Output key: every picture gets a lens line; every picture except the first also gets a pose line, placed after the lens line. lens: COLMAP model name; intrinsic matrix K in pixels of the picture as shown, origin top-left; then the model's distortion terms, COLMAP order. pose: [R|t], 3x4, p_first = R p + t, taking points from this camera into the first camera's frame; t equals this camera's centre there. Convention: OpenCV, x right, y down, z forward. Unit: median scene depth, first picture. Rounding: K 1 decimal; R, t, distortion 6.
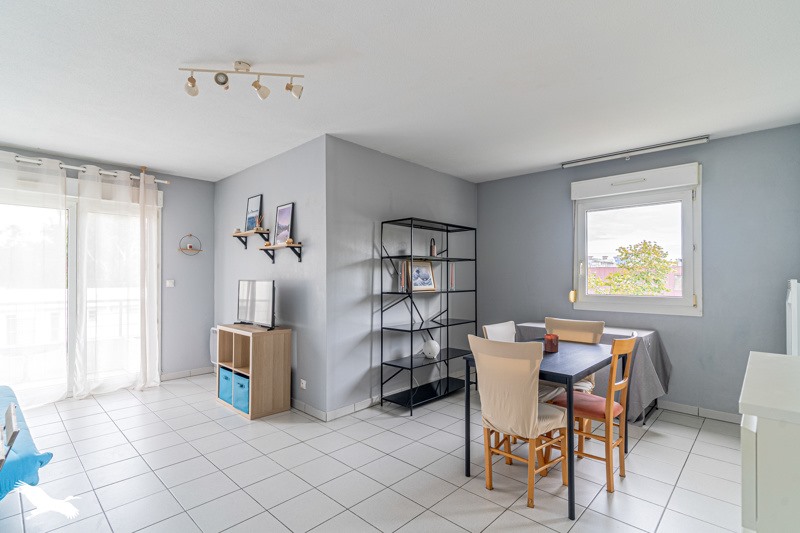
lens RADIAL K [[392.7, 0, 401.3], [0, 392.7, 272.7], [0, 0, 1]] dist [0.002397, -0.003203]
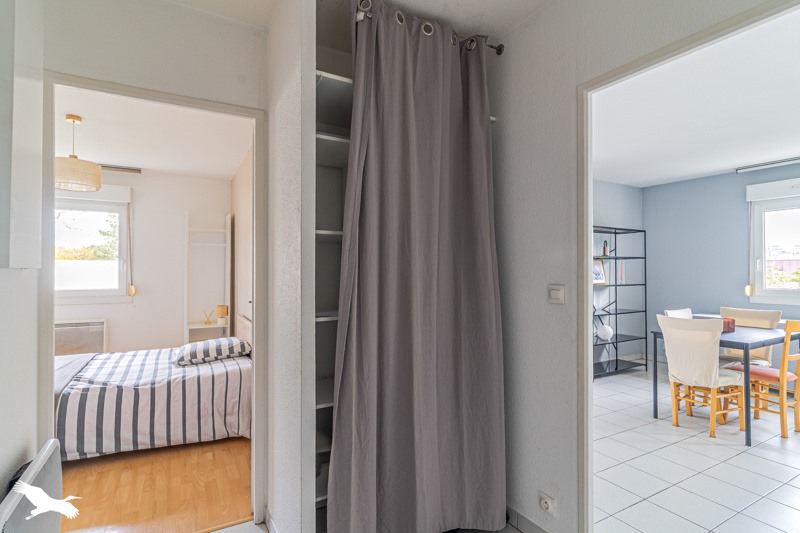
lens RADIAL K [[392.7, 0, 395.8], [0, 392.7, 265.0], [0, 0, 1]] dist [0.002397, -0.003203]
pose [[0.948724, -0.005731, -0.316054, -0.143836], [0.004509, 0.999979, -0.004598, -0.009789], [0.316073, 0.002938, 0.948730, -0.333476]]
